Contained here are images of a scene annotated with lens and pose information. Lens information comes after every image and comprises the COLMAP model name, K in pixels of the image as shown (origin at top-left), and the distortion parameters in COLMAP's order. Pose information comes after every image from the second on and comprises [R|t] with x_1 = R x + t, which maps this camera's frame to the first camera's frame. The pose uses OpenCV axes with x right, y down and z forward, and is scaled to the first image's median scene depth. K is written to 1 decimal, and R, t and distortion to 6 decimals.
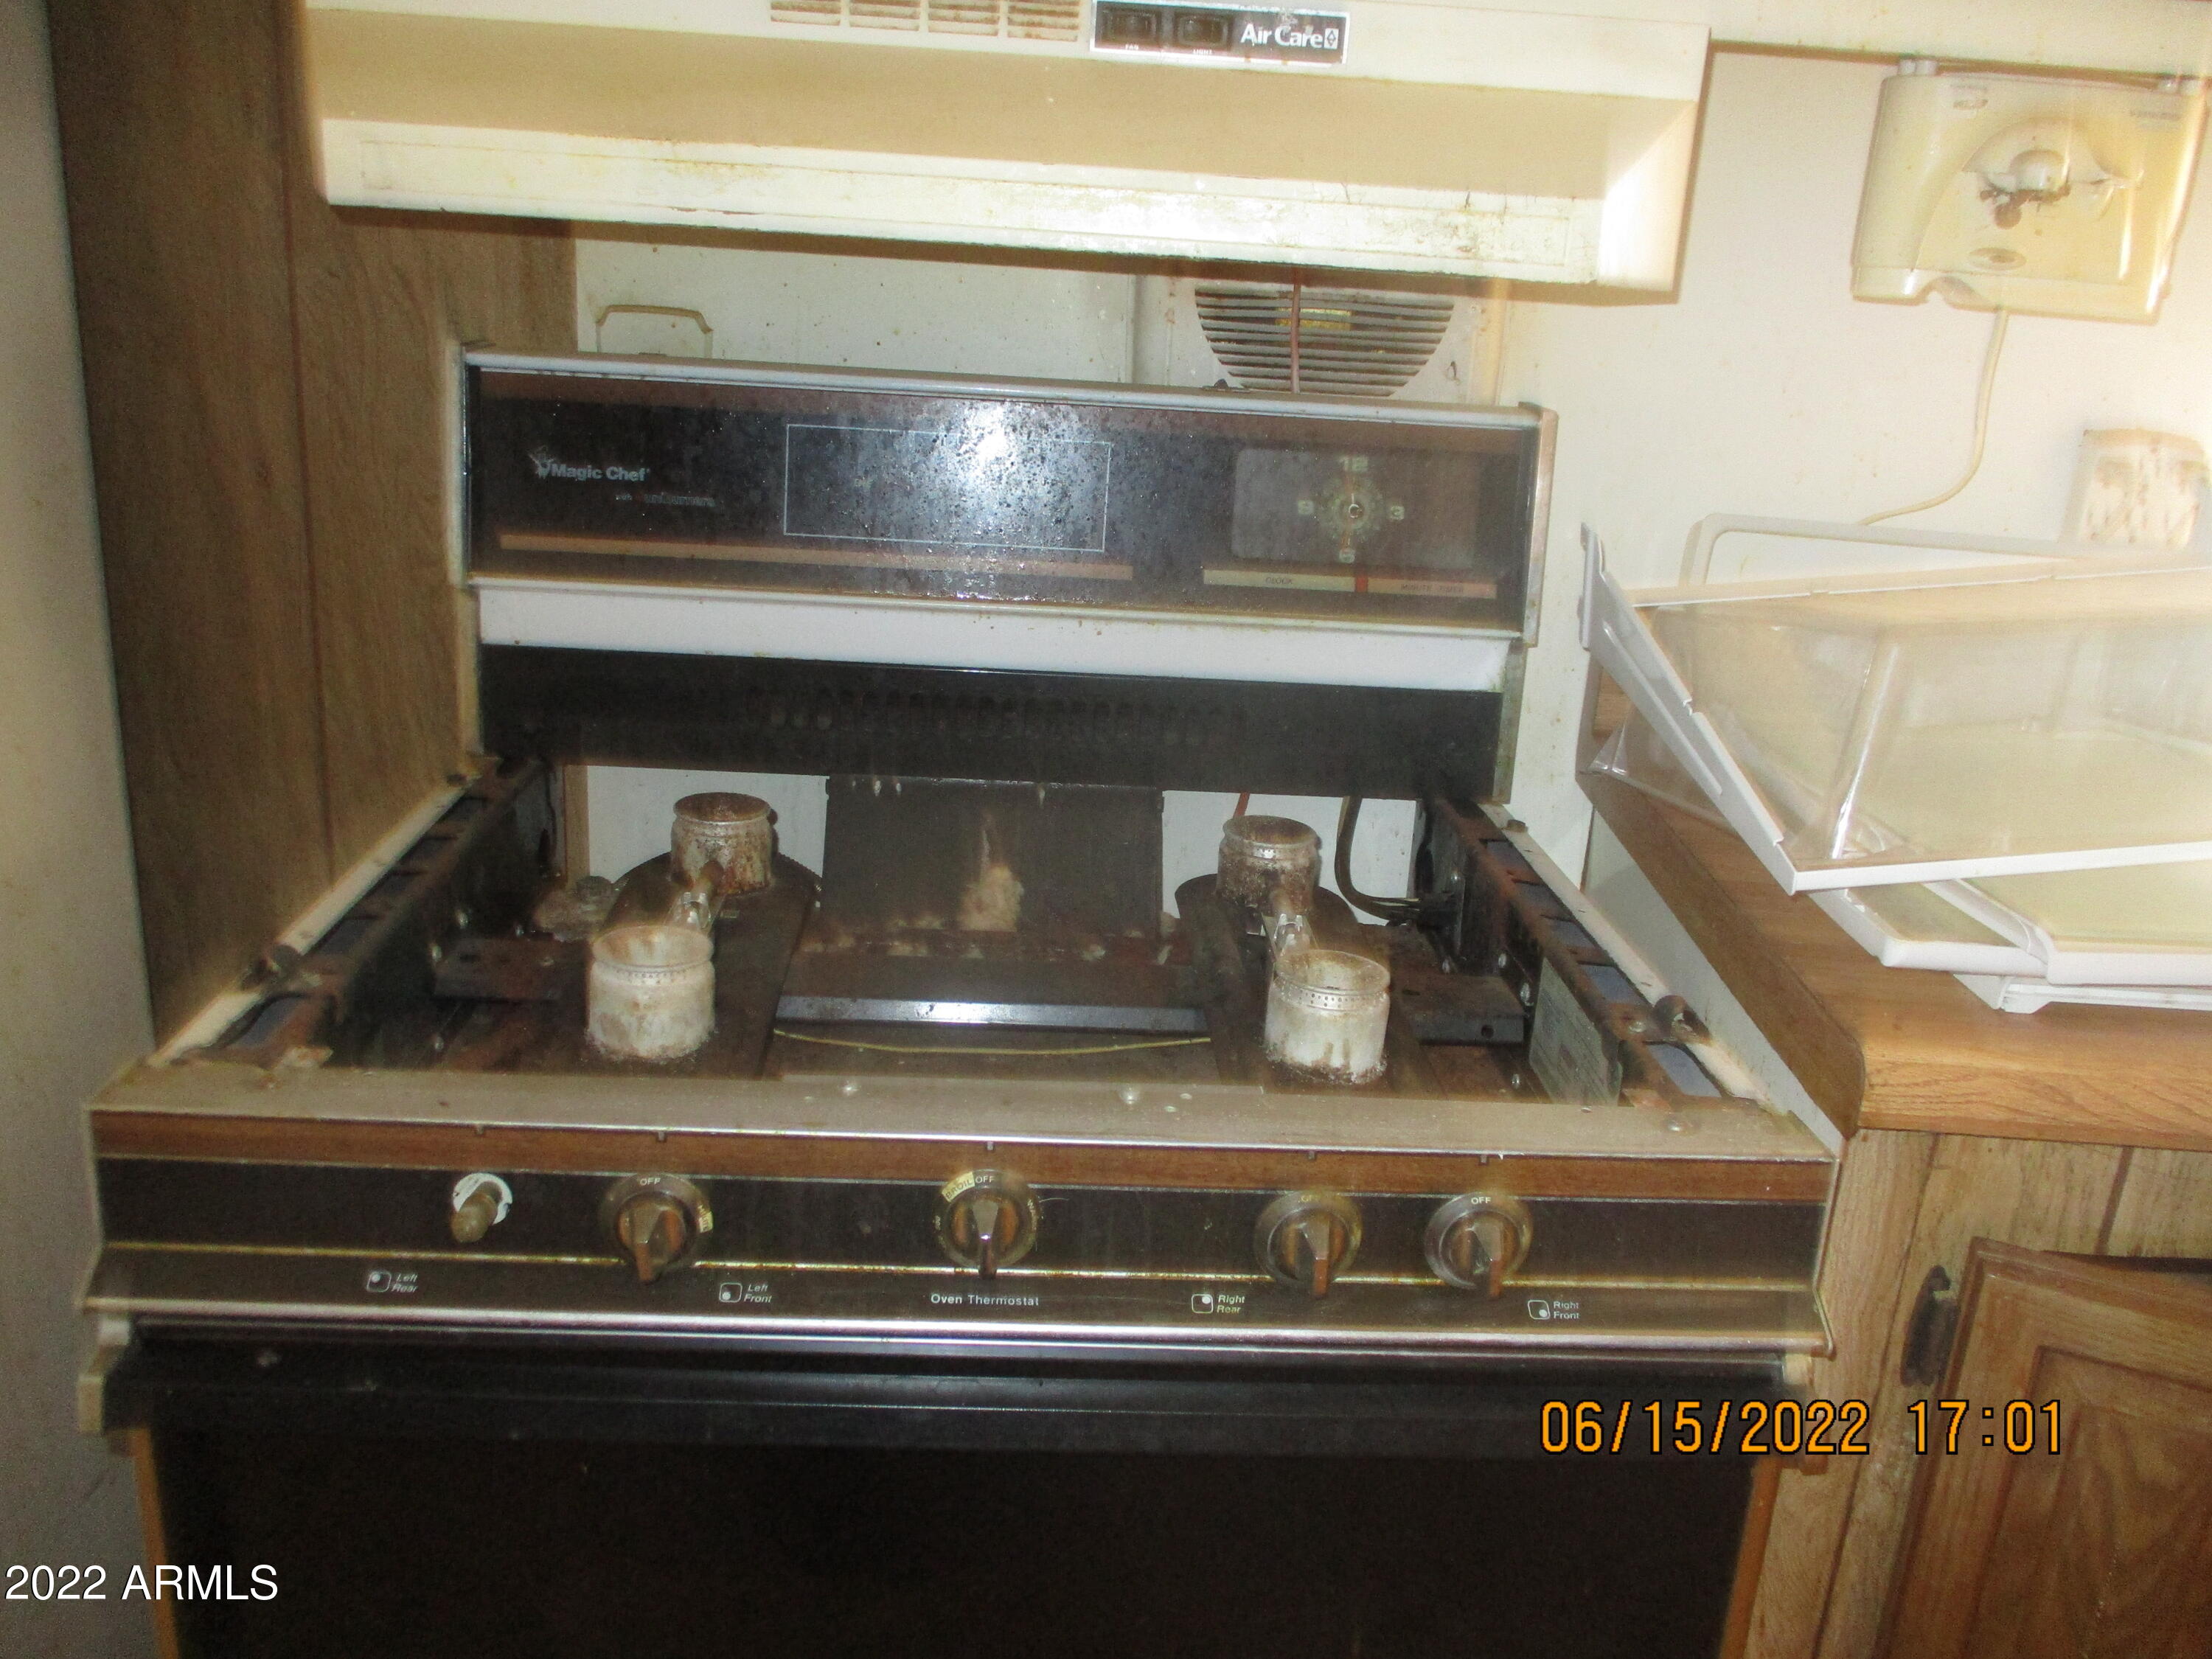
lens RADIAL K [[1831.5, 0, 1114.5], [0, 1831.5, 836.1], [0, 0, 1]] dist [-0.034662, 0.017135]
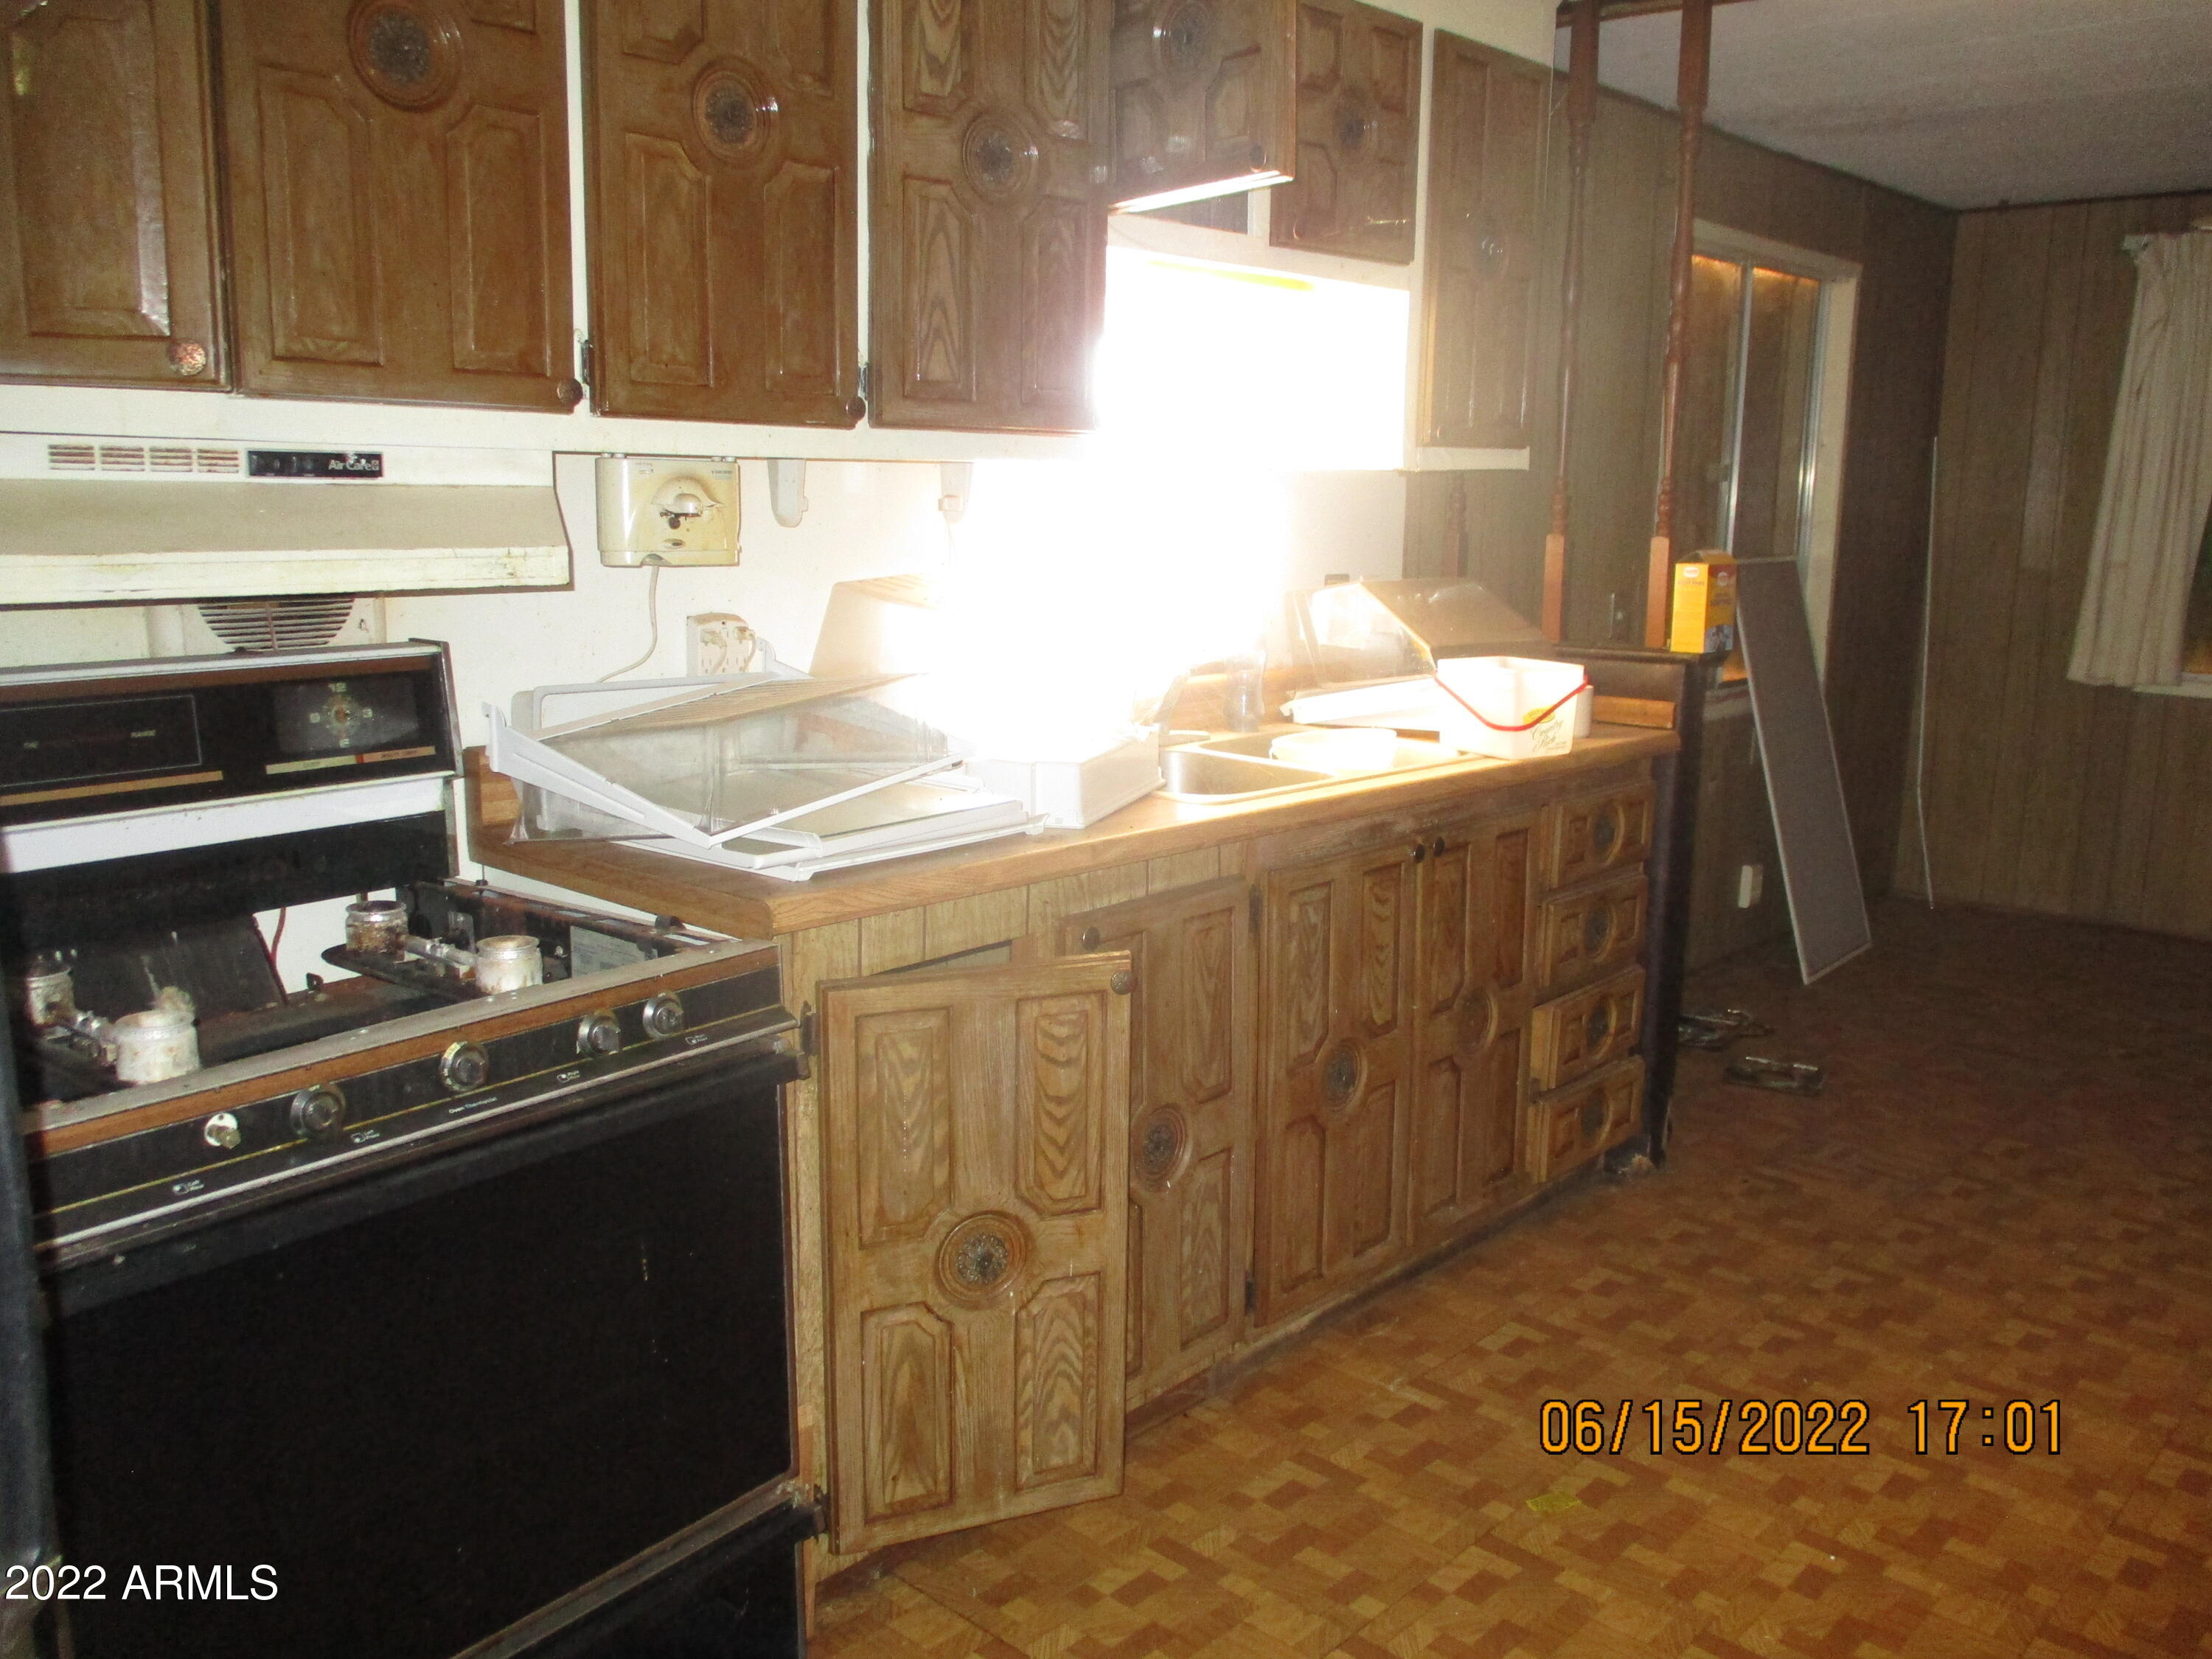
lens RADIAL K [[1831.5, 0, 1114.5], [0, 1831.5, 836.1], [0, 0, 1]] dist [-0.034662, 0.017135]
pose [[0.644254, -0.193211, 0.740005, -0.849121], [0.258856, 0.965546, 0.026736, 0.077794], [-0.719674, 0.174329, 0.672070, -0.740268]]
